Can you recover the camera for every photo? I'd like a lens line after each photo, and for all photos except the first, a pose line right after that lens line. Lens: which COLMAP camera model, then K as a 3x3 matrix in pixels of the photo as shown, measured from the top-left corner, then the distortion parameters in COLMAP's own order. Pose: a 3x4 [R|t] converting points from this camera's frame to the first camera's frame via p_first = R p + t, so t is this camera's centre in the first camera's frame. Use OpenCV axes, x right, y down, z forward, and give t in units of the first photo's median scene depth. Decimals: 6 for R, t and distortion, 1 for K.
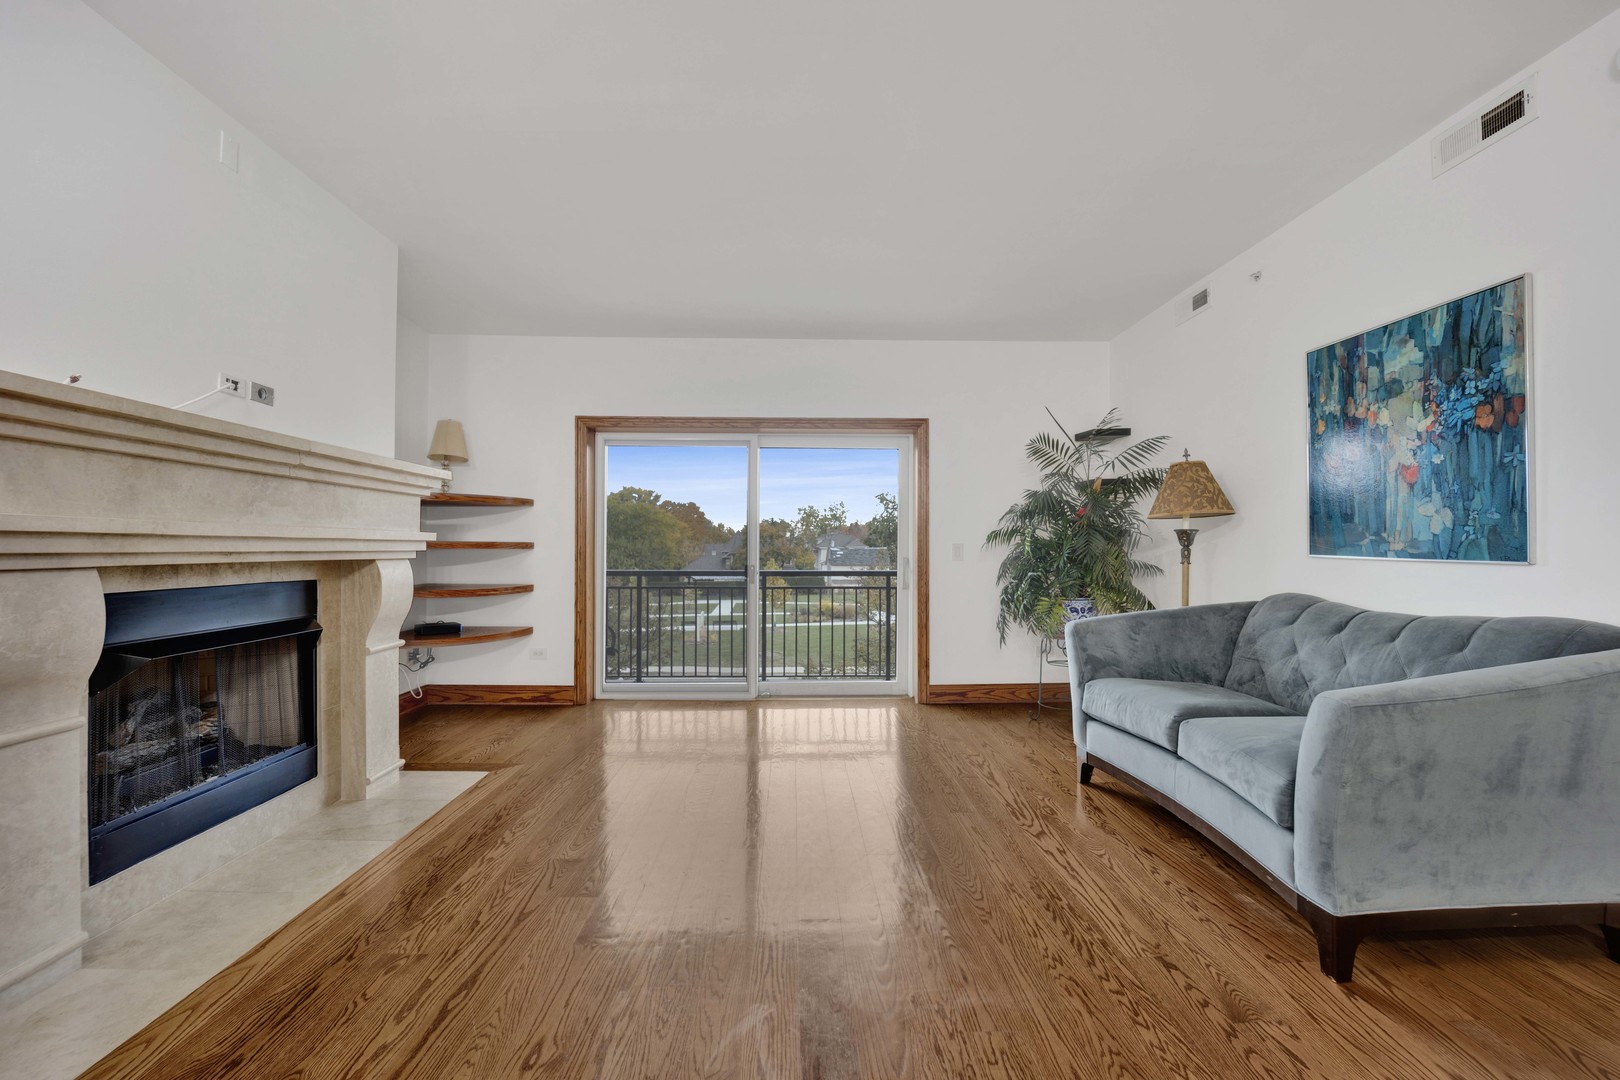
lens RADIAL K [[667.1, 0, 807.6], [0, 667.1, 542.4], [0, 0, 1]] dist [-0.021828, 0.000141]
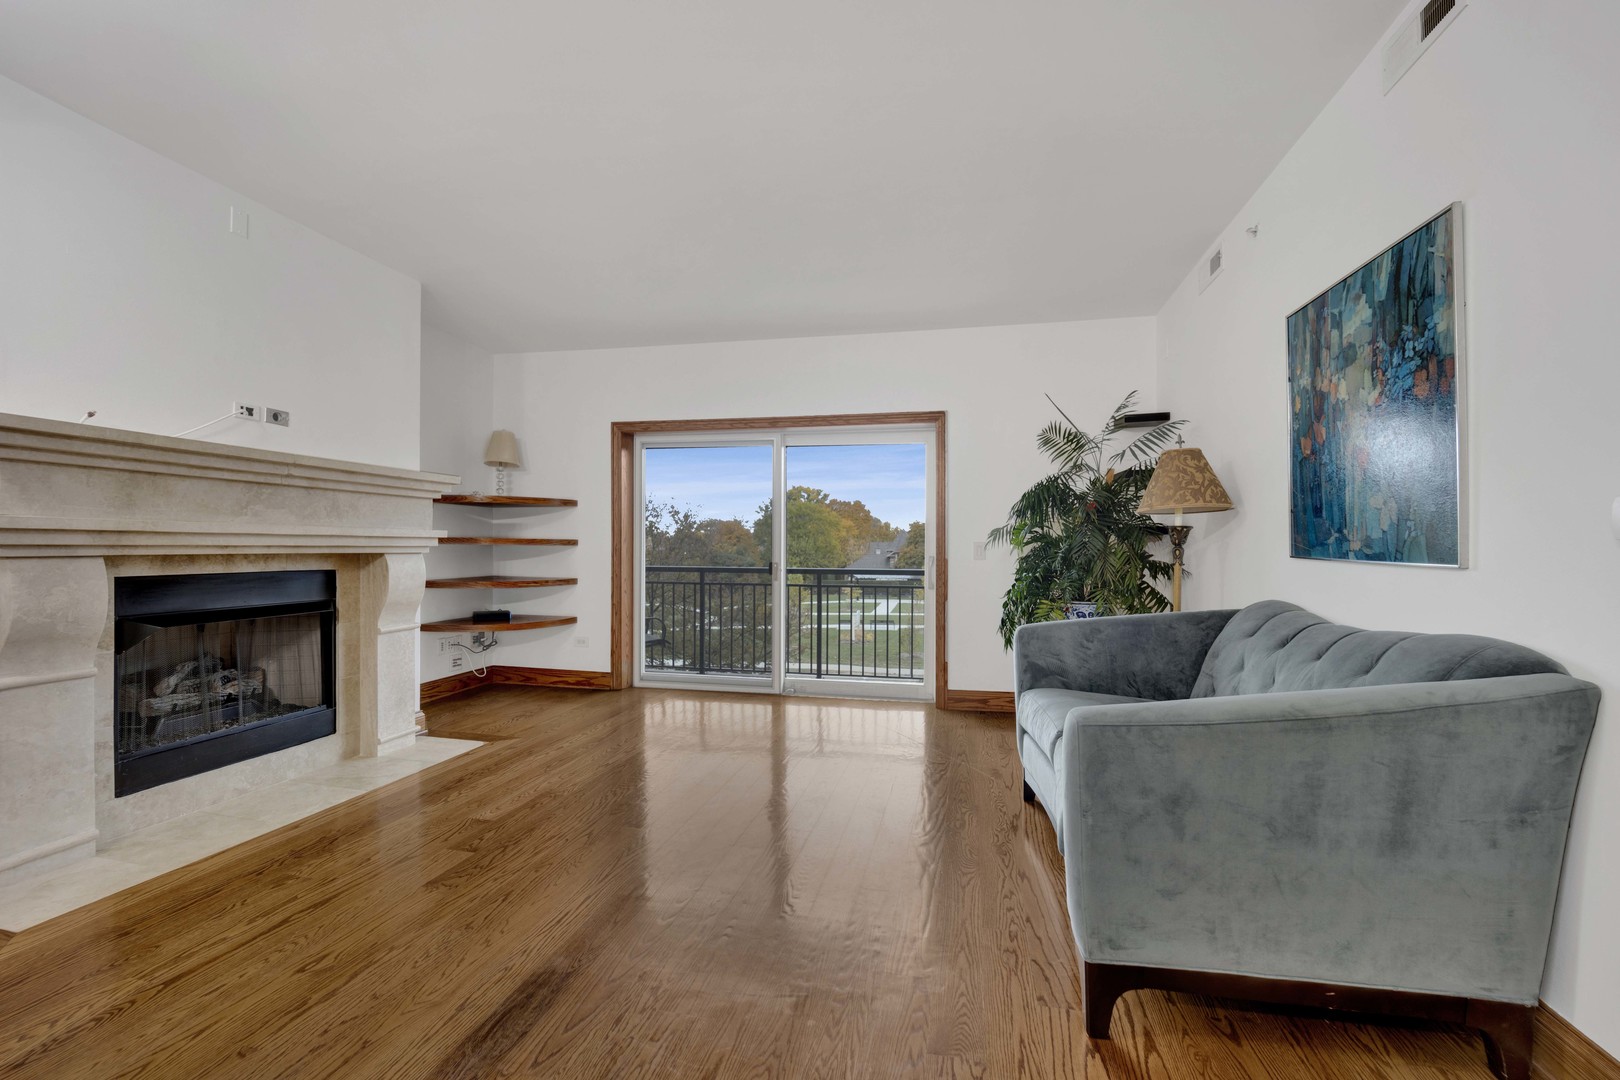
lens RADIAL K [[679.6, 0, 821.0], [0, 679.6, 542.8], [0, 0, 1]] dist [-0.023586, -0.000367]
pose [[0.972132, 0.003664, -0.234407, 0.386947], [-0.003116, 0.999991, 0.002710, 0.001993], [0.234415, -0.001904, 0.972135, 0.019152]]
